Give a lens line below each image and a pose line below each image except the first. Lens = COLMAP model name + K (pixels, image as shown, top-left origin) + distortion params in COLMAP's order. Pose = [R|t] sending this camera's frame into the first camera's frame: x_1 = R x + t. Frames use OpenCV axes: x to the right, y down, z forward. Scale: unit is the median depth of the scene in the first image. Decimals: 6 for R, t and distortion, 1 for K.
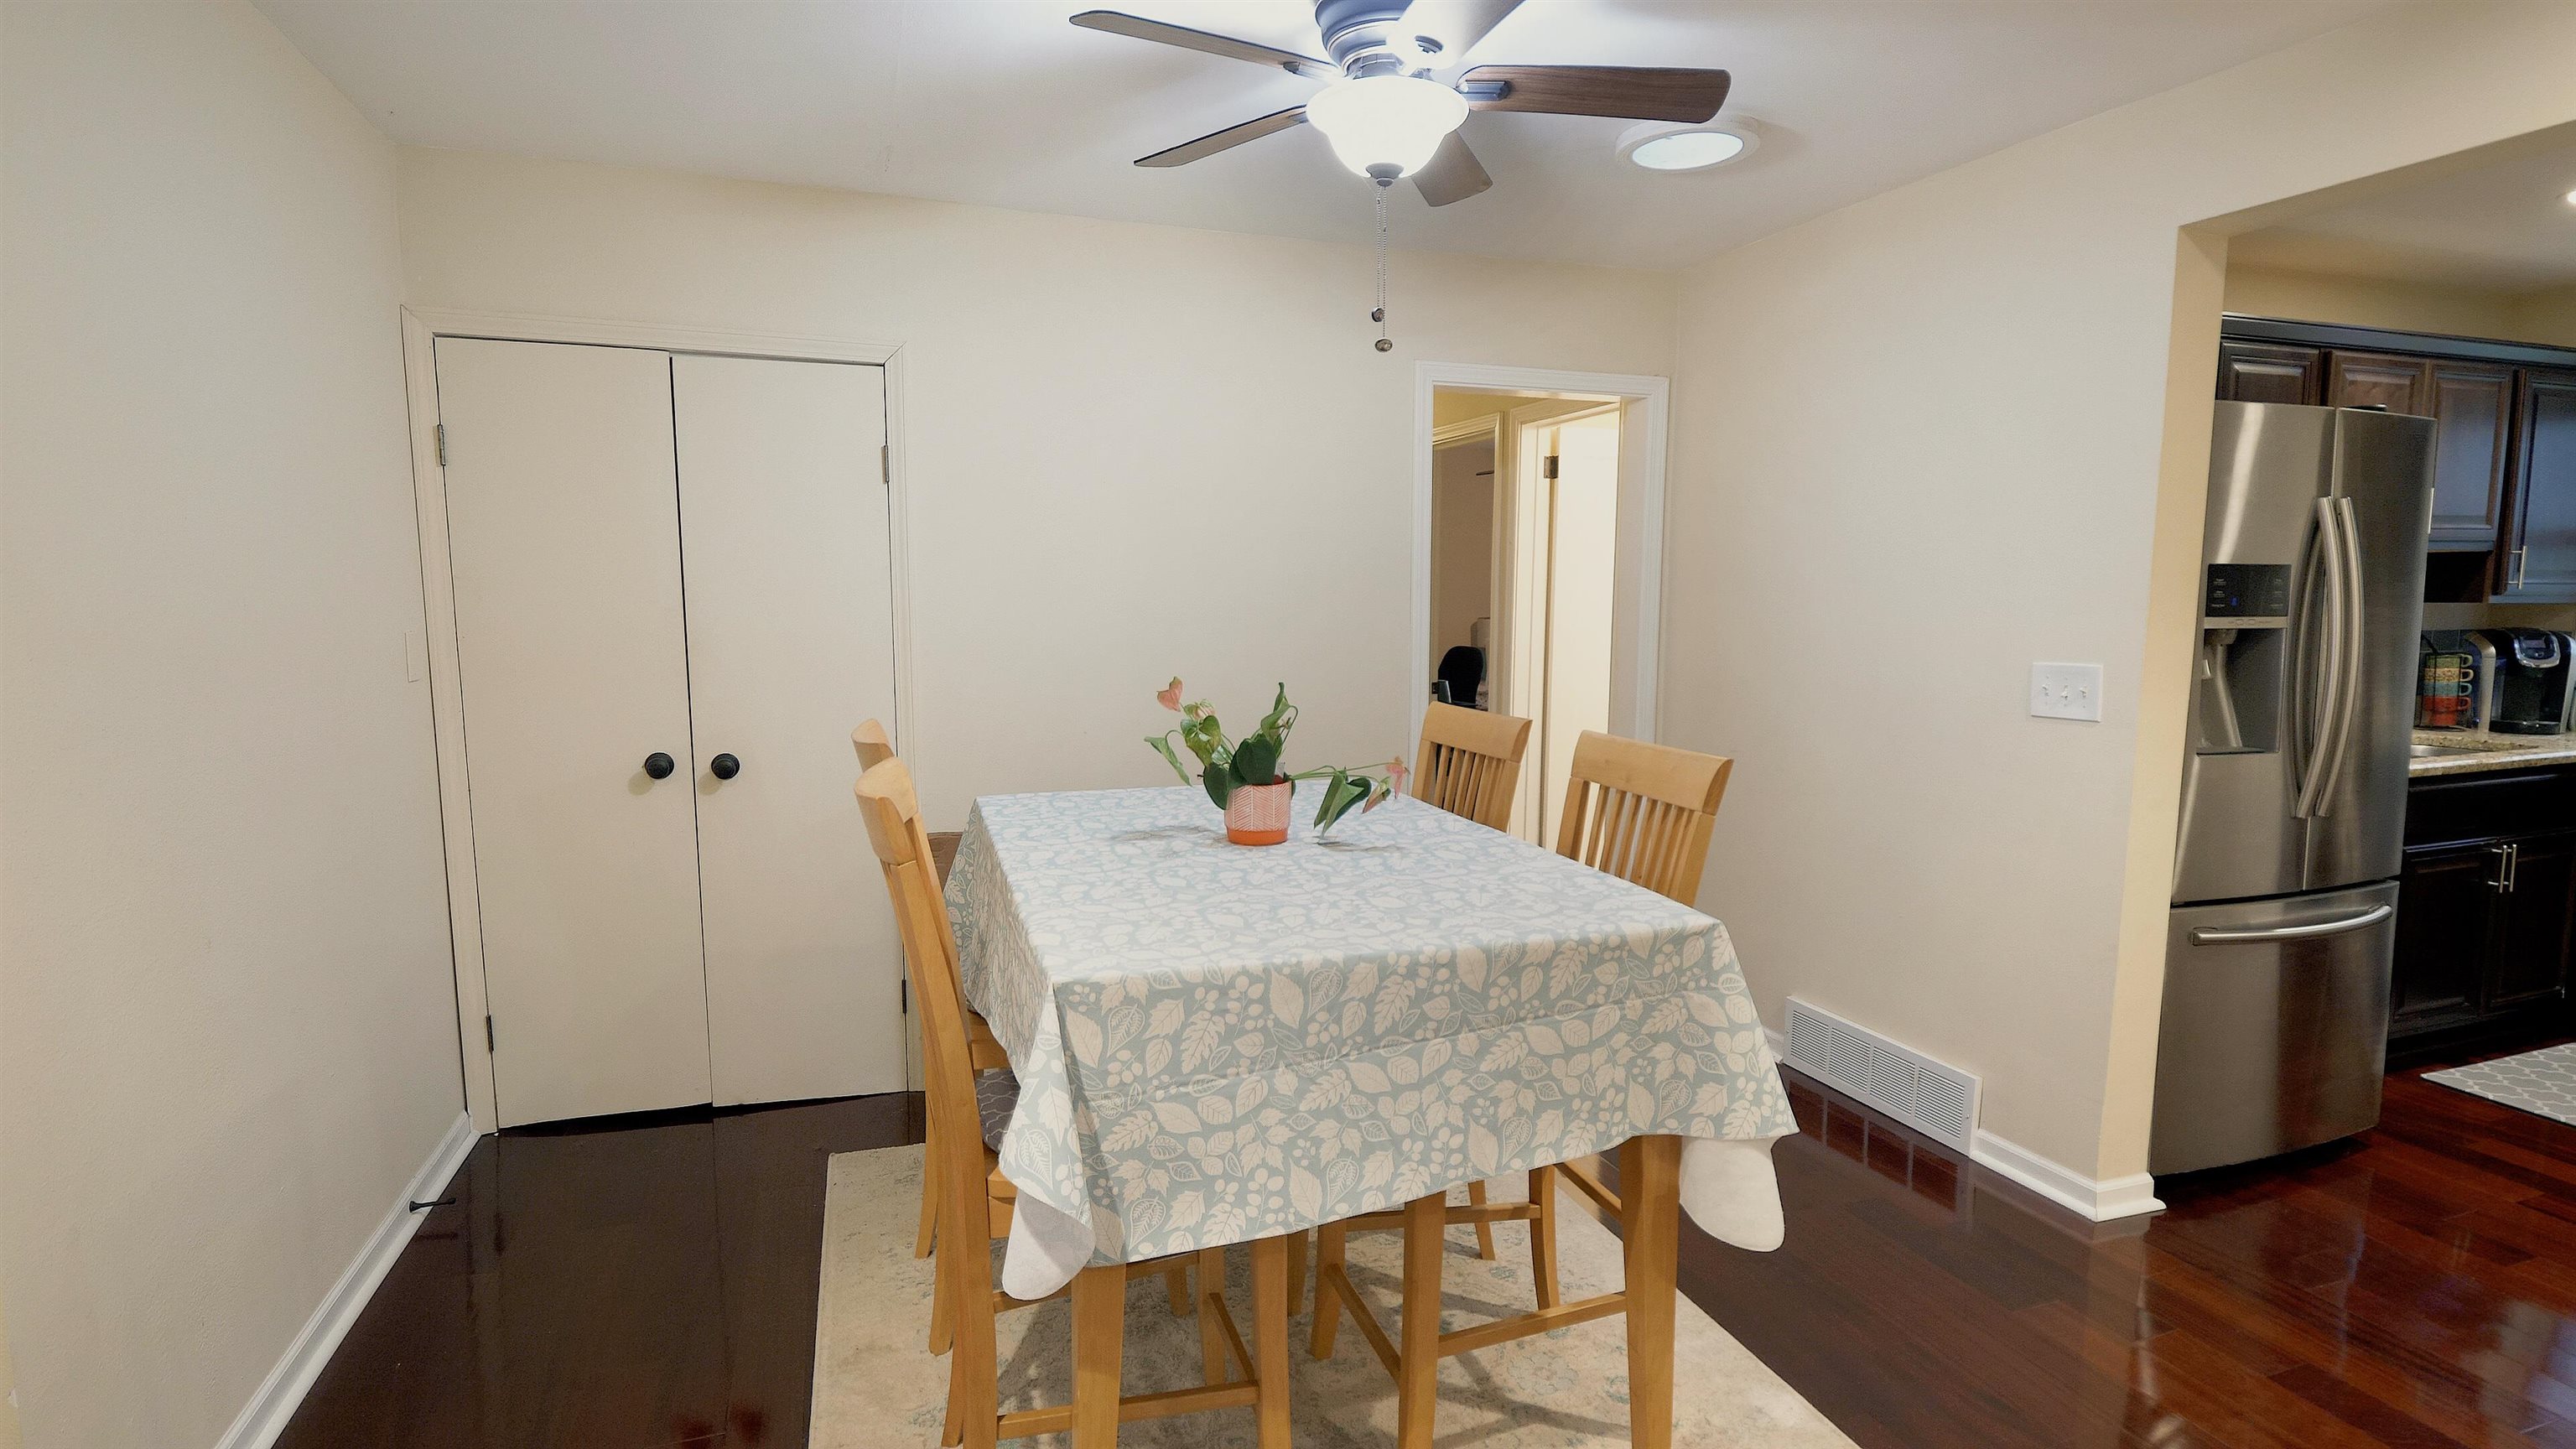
lens RADIAL K [[1258.7, 0, 1288.0], [0, 1258.7, 724.5], [0, 0, 1]] dist [-0.004971, -0.001919]
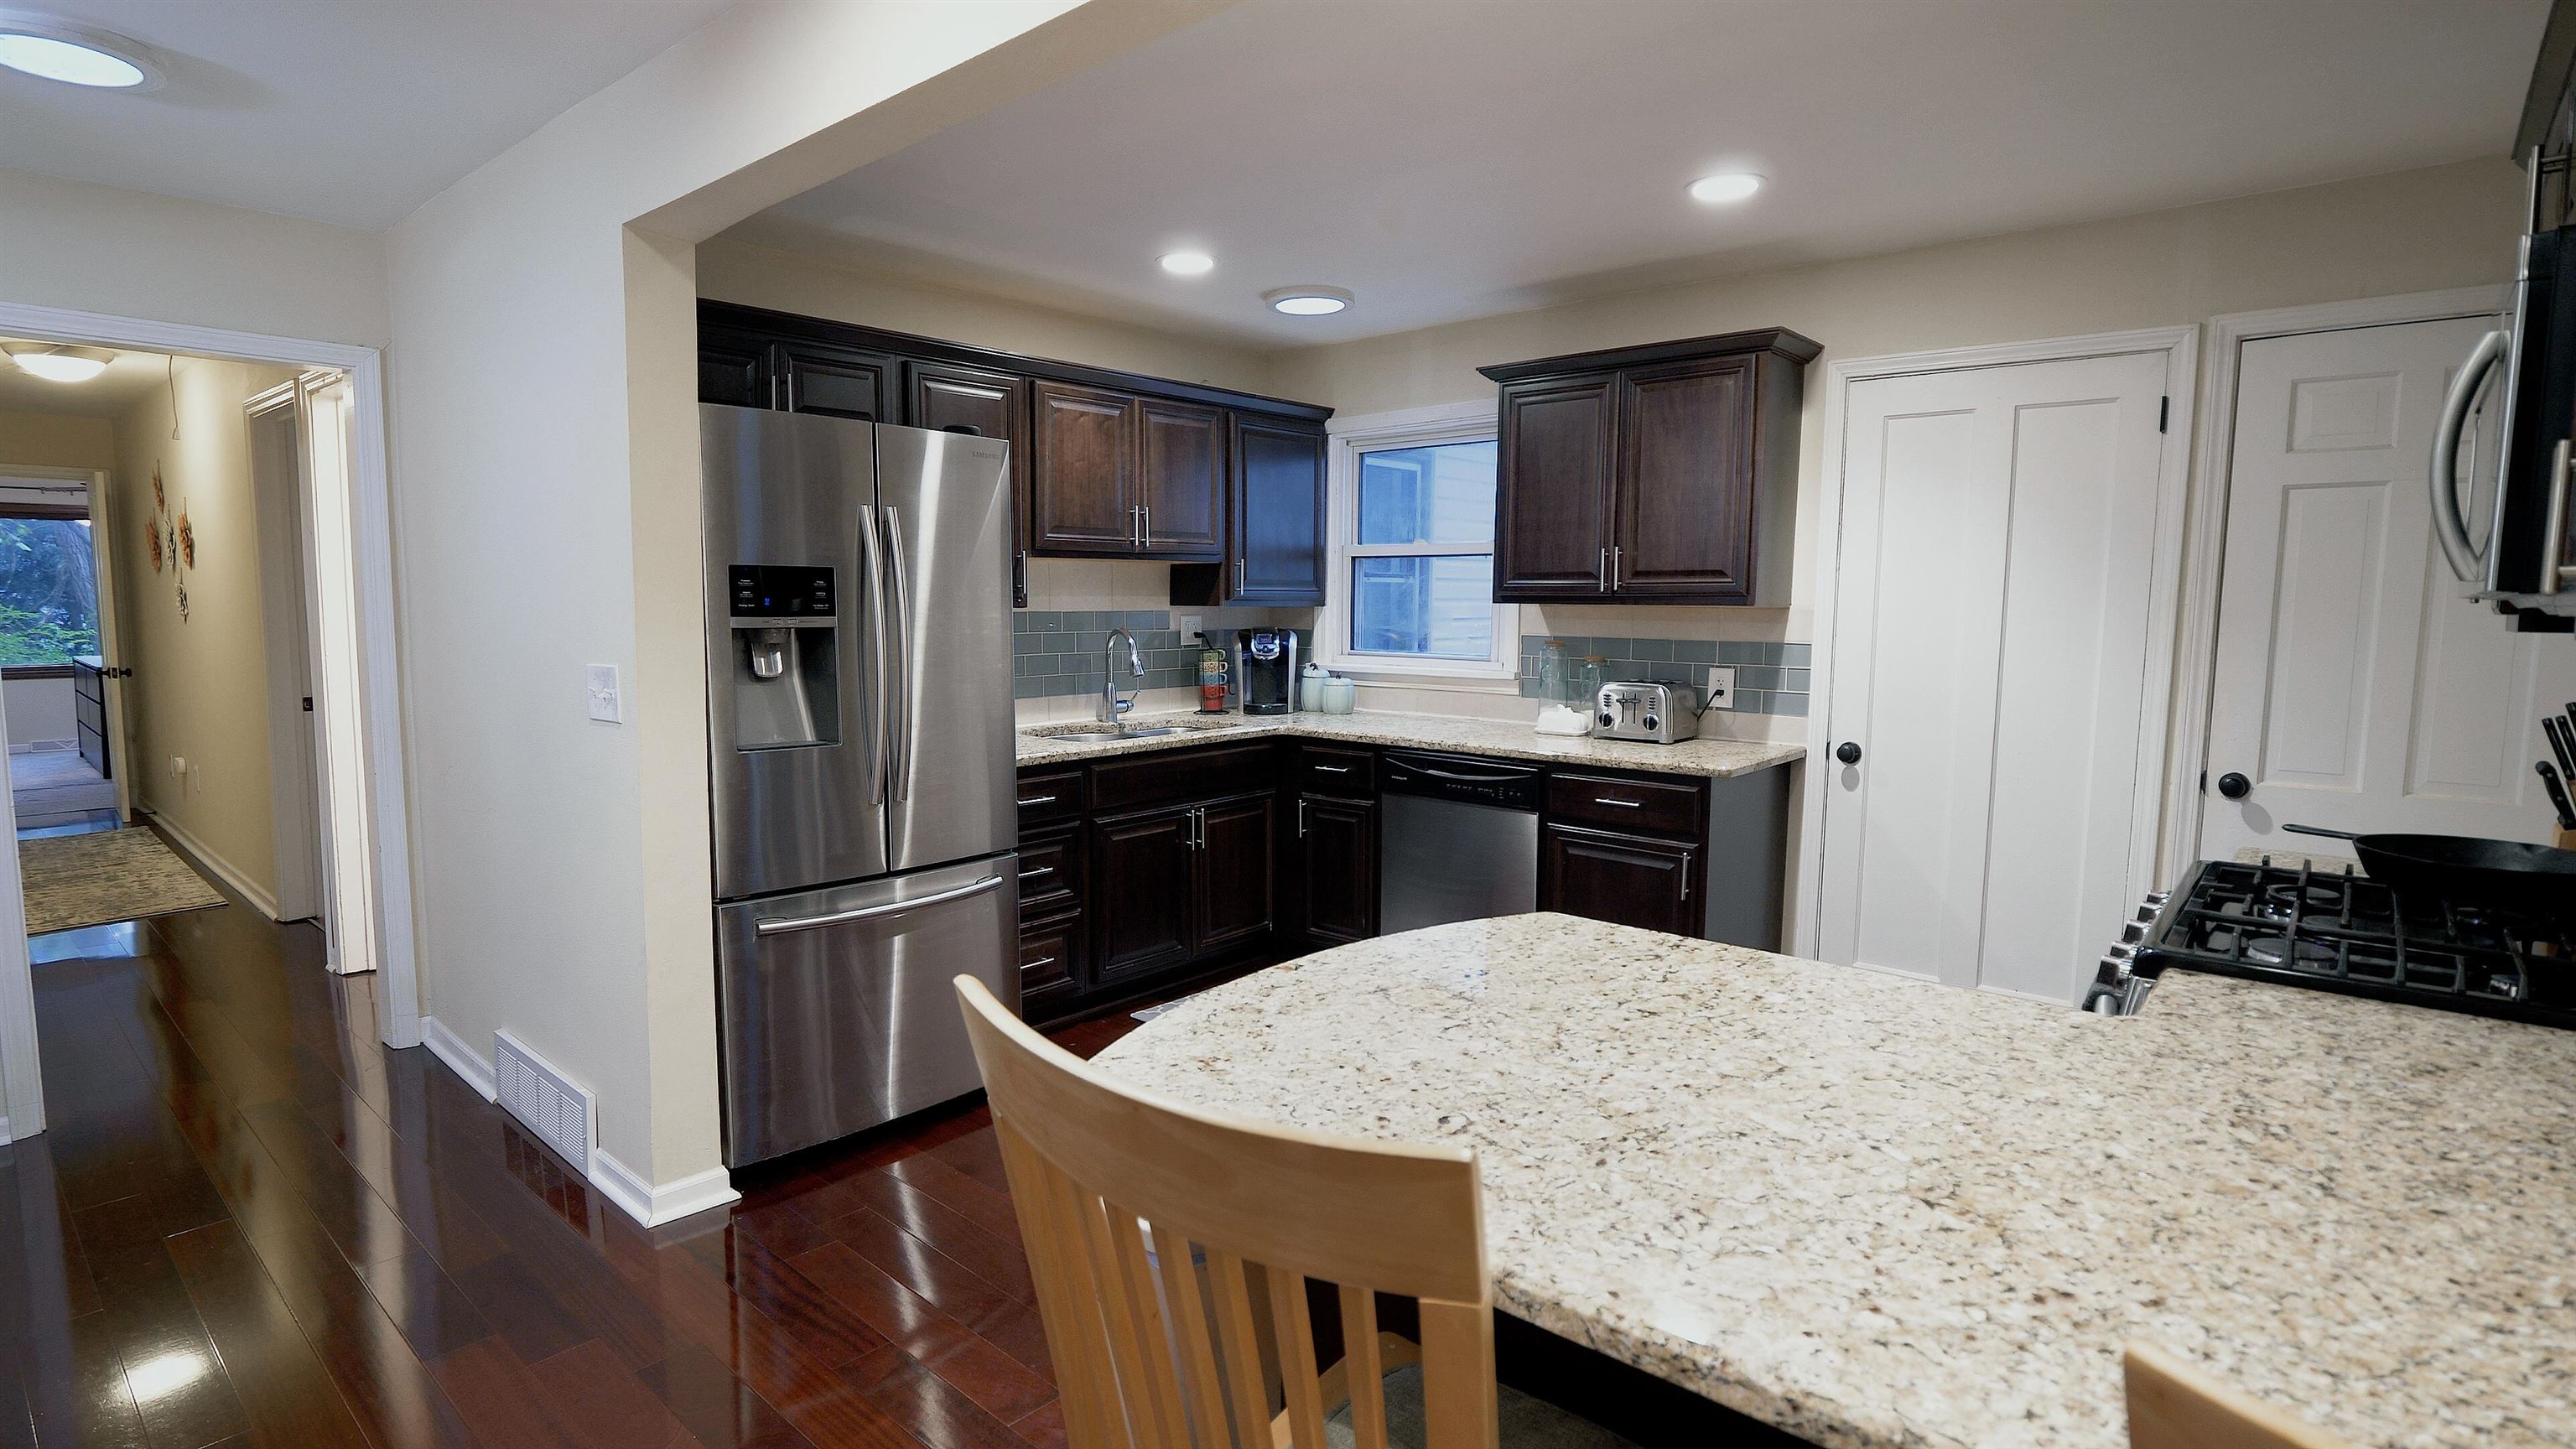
lens RADIAL K [[1258.7, 0, 1288.0], [0, 1258.7, 724.5], [0, 0, 1]] dist [-0.004971, -0.001919]
pose [[0.872899, -0.041366, 0.486145, 0.575703], [0.043552, 0.999028, 0.006807, 0.014059], [-0.485954, 0.015231, 0.873852, -0.107067]]
